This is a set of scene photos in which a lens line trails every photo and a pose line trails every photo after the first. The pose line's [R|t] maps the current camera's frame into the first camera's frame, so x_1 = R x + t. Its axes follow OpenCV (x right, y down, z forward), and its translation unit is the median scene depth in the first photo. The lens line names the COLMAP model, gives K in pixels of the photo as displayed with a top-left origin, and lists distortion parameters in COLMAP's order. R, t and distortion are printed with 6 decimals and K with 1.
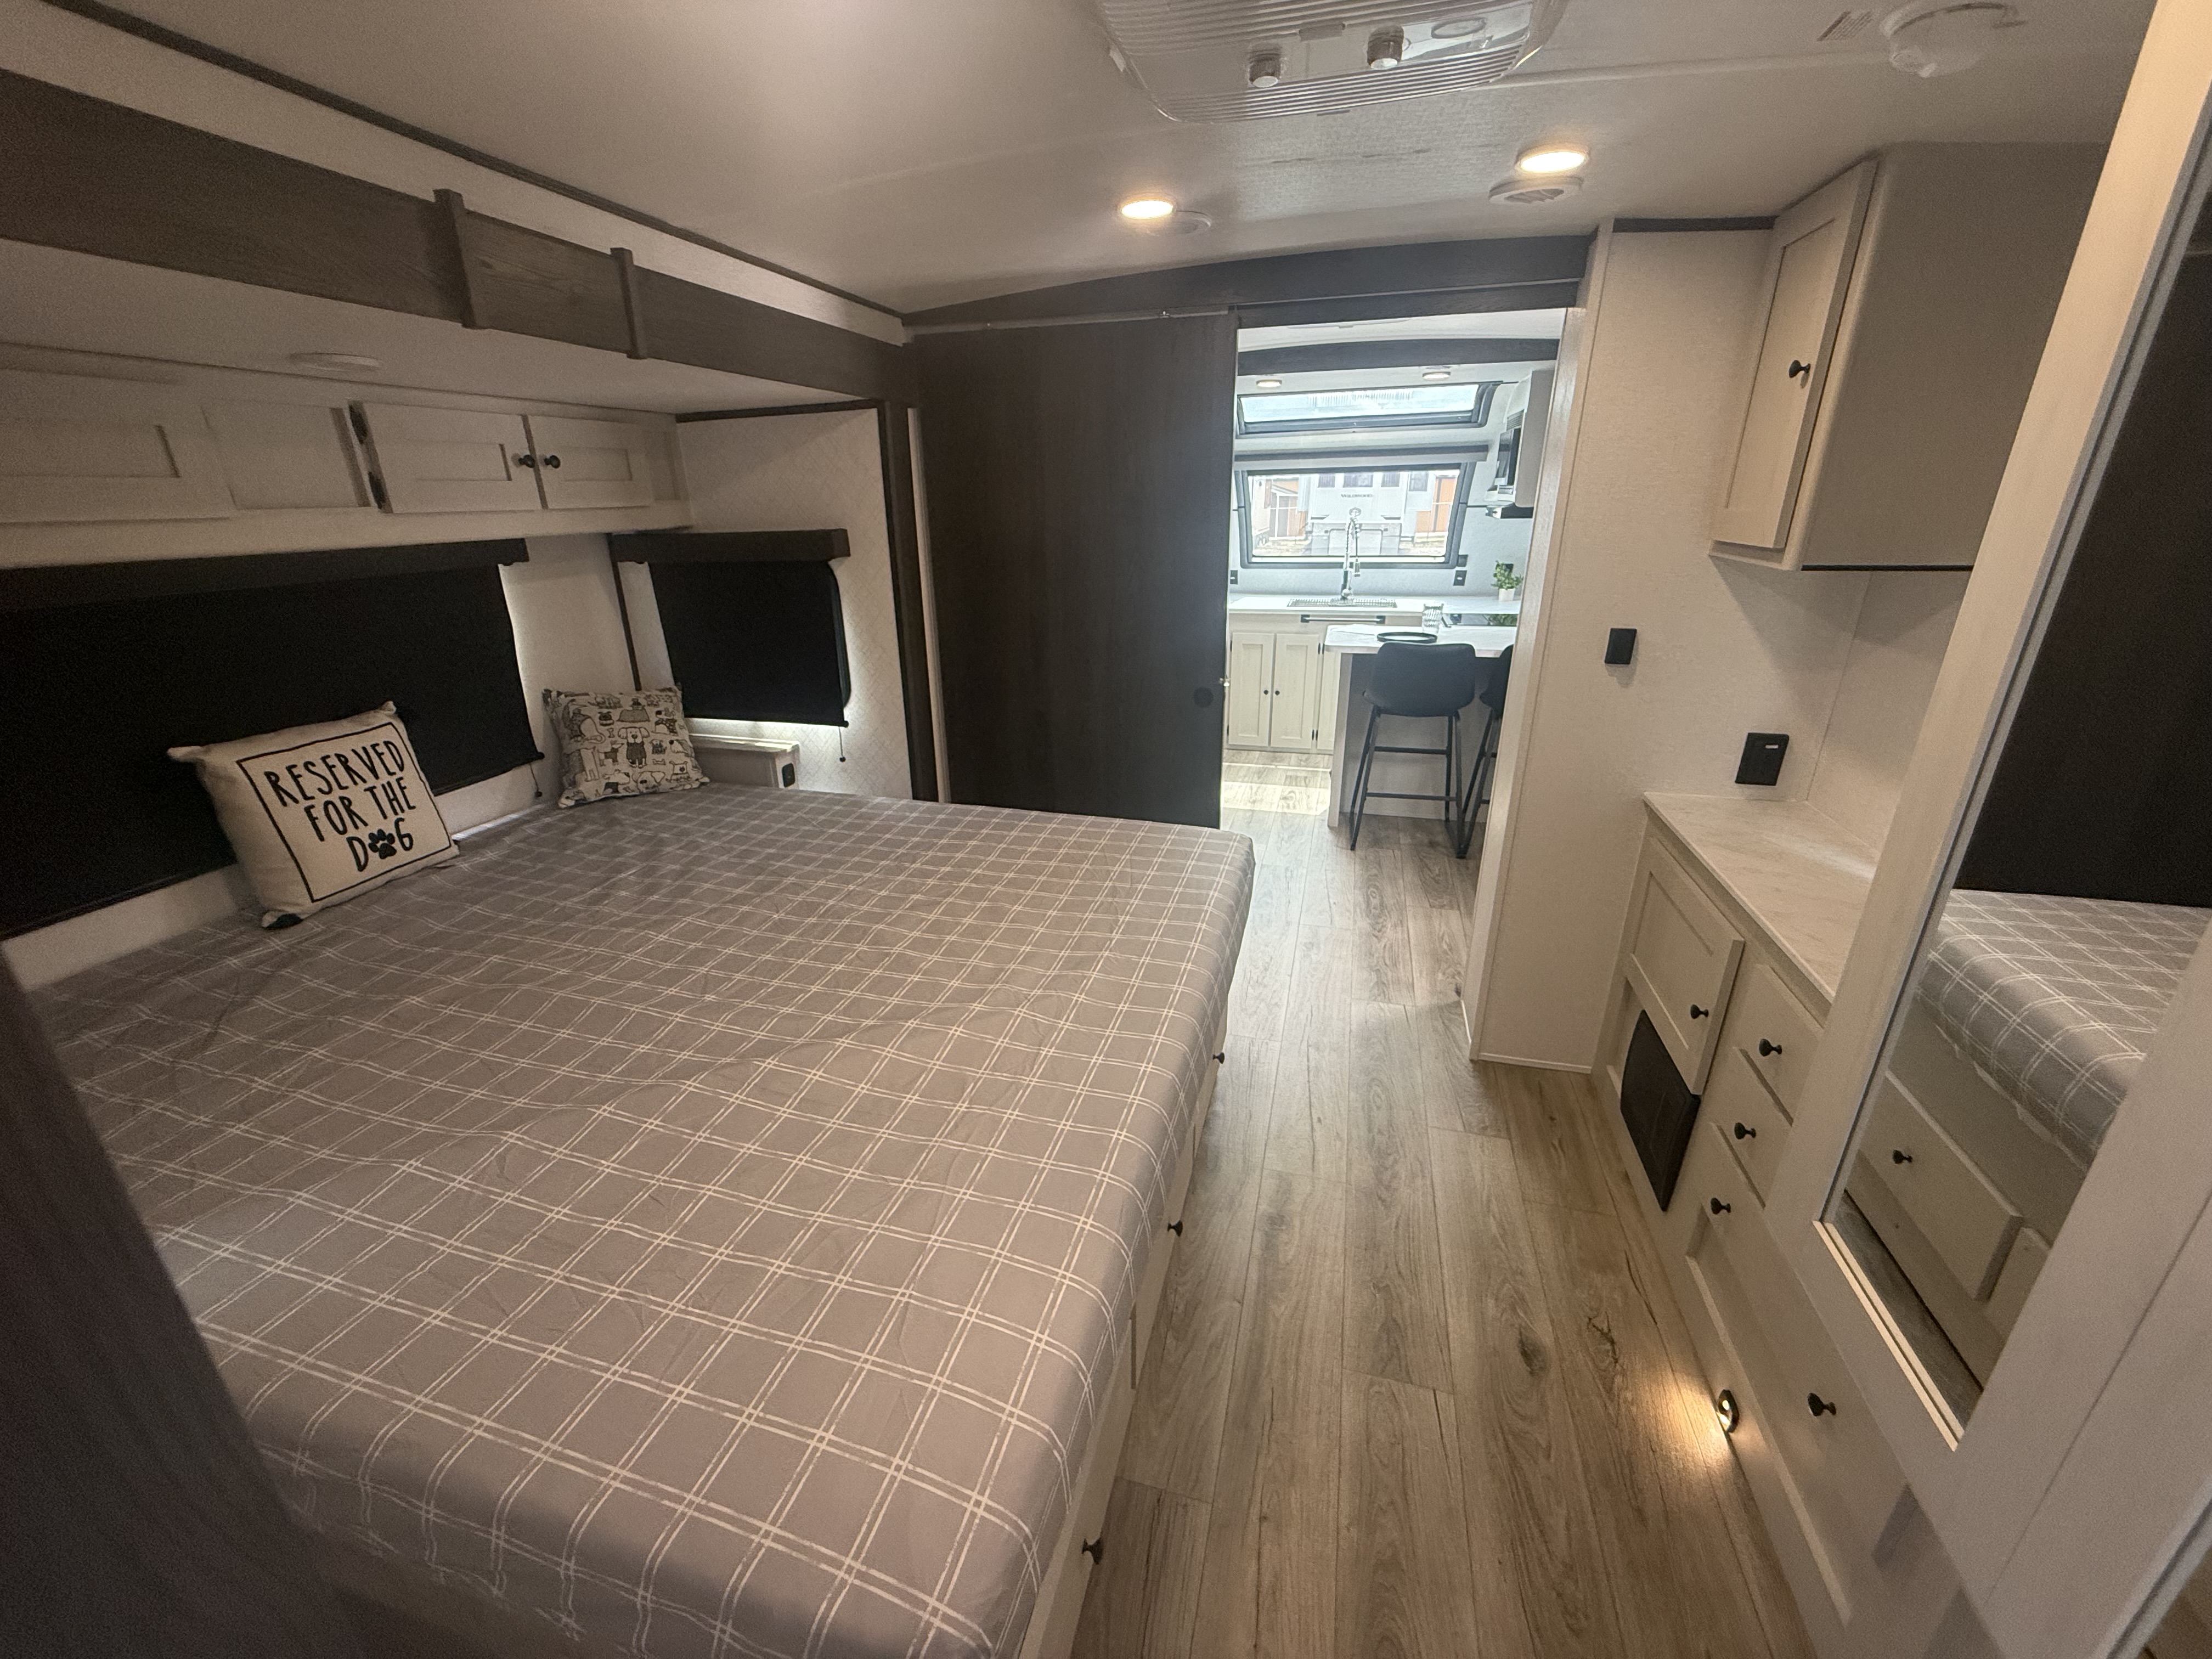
lens RADIAL K [[876.7, 0, 1097.8], [0, 876.7, 829.6], [0, 0, 1]] dist [-0.000209, 0.000028]
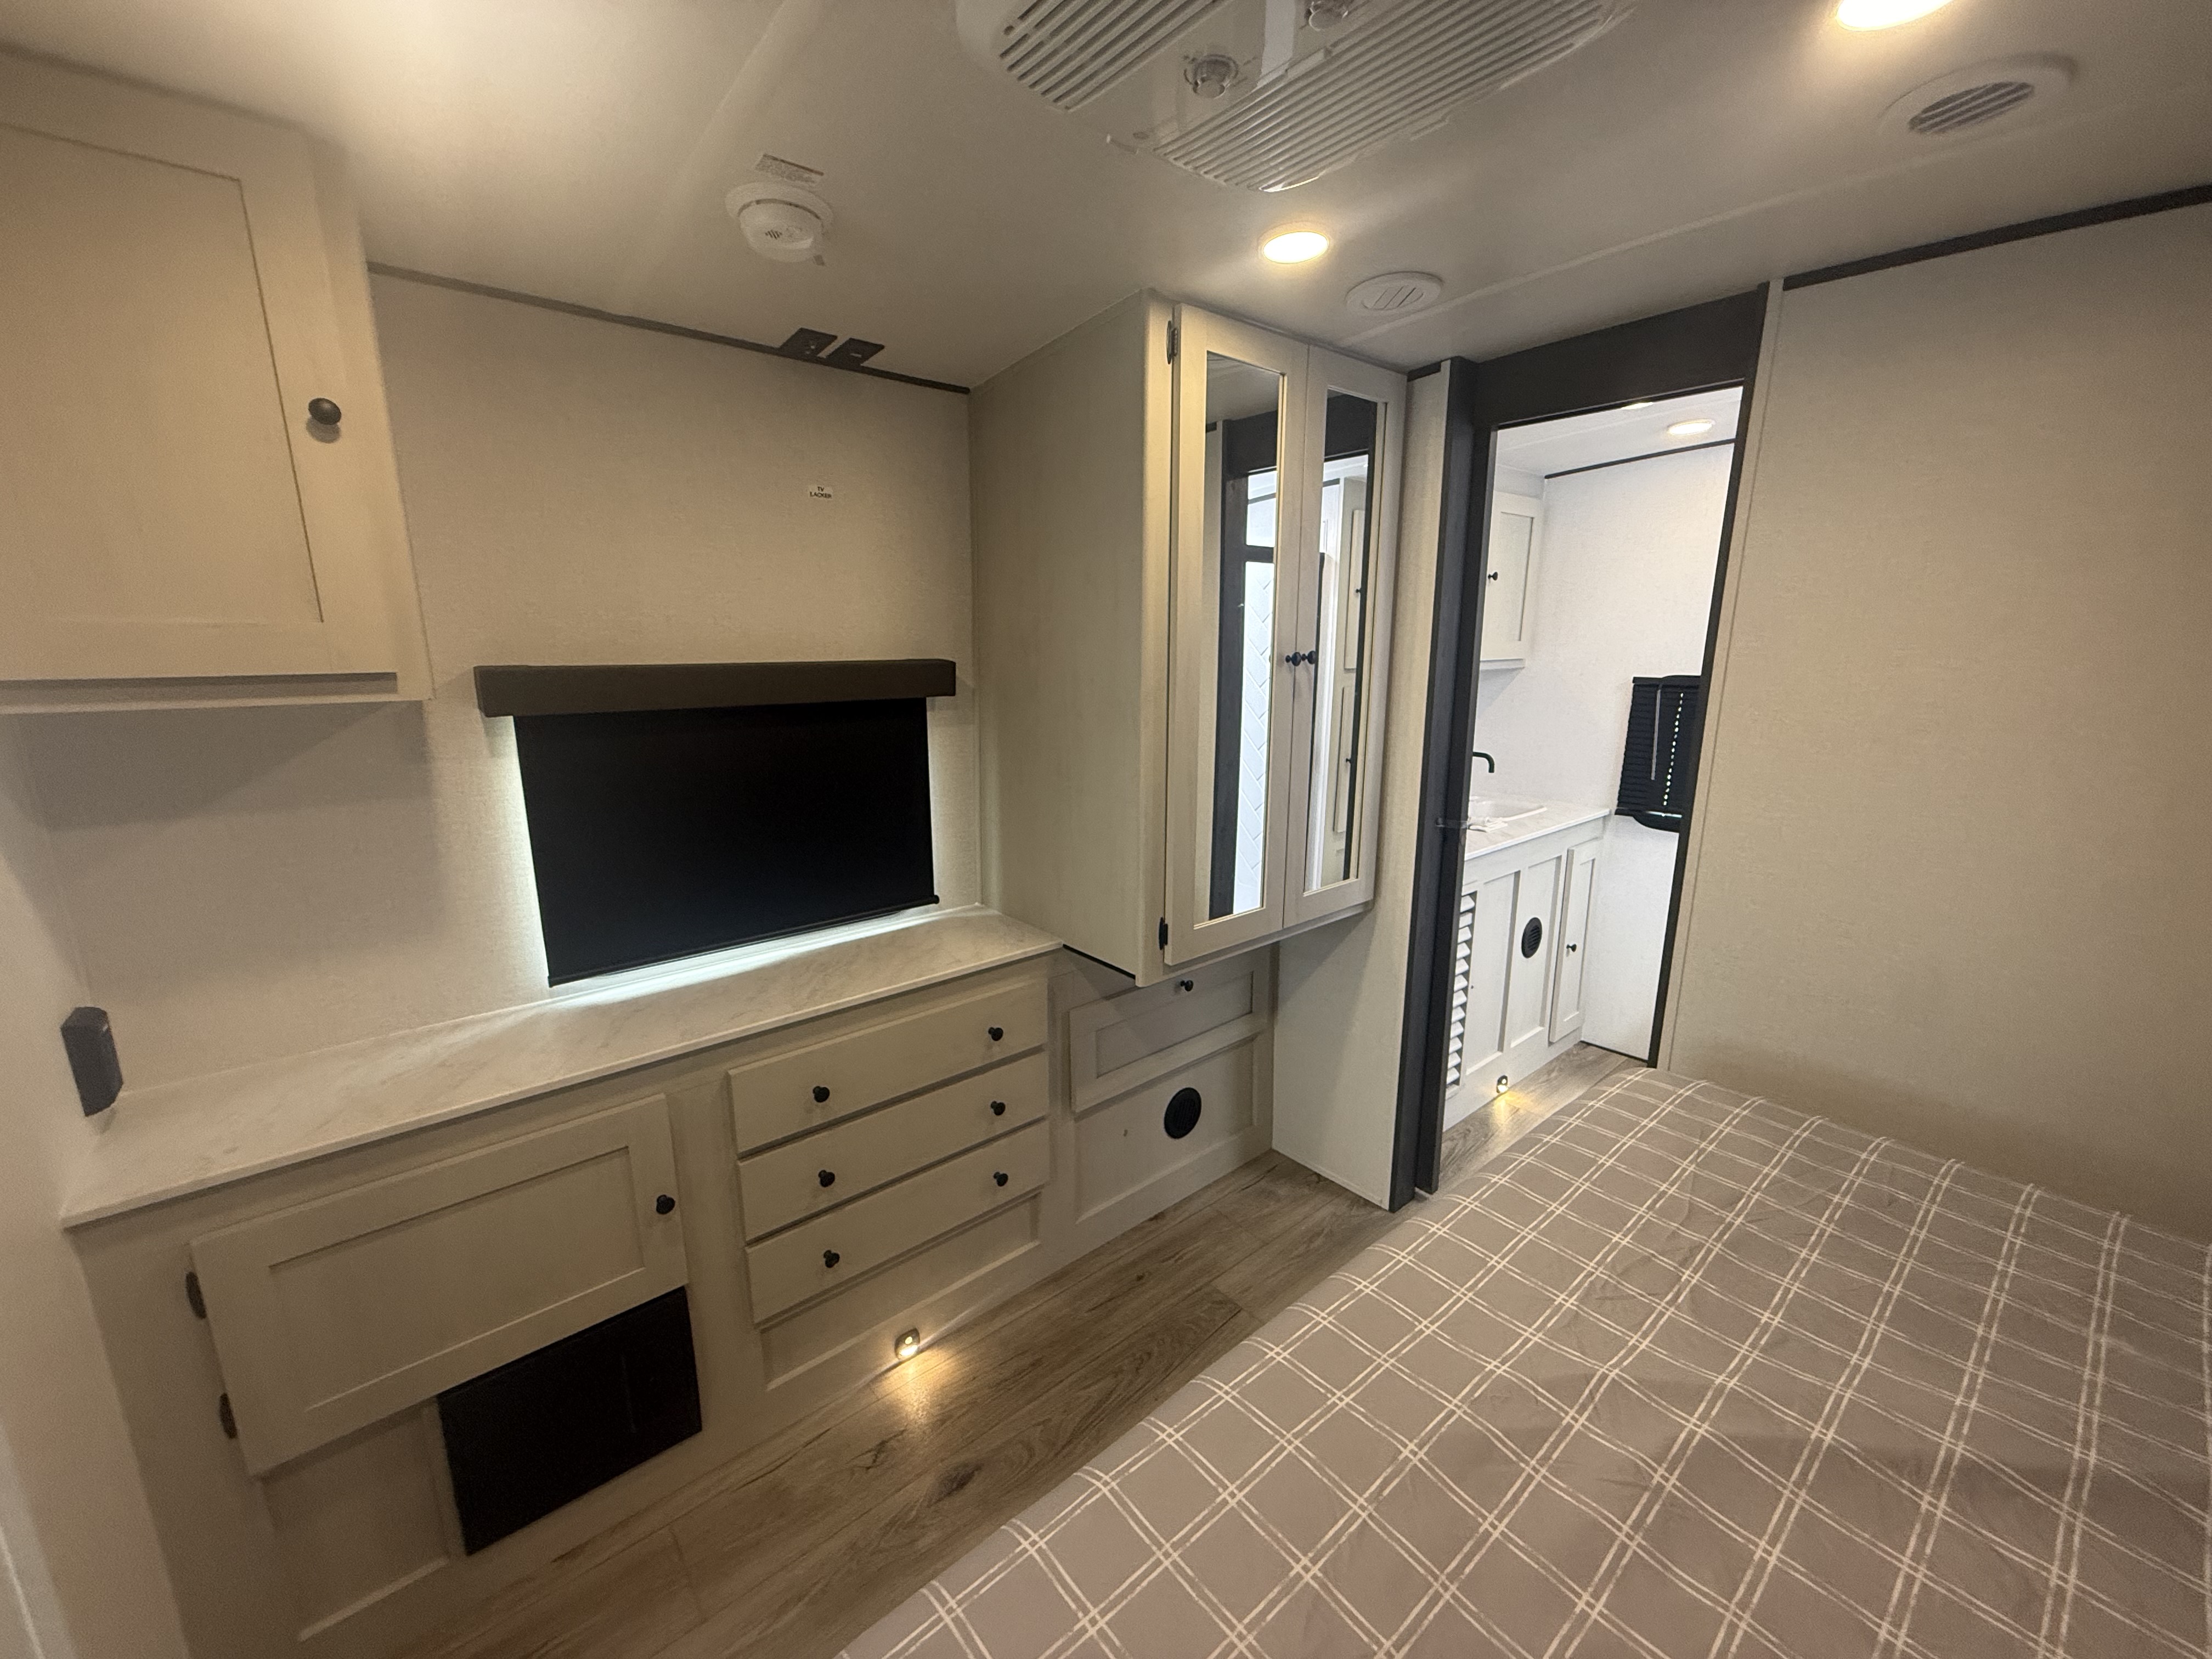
lens RADIAL K [[876.7, 0, 1097.8], [0, 876.7, 829.6], [0, 0, 1]] dist [-0.000209, 0.000028]
pose [[-0.822508, -0.105520, 0.558879, -0.104050], [0.218055, 0.849047, 0.481219, -0.526516], [-0.525292, 0.517673, -0.675339, 1.509714]]
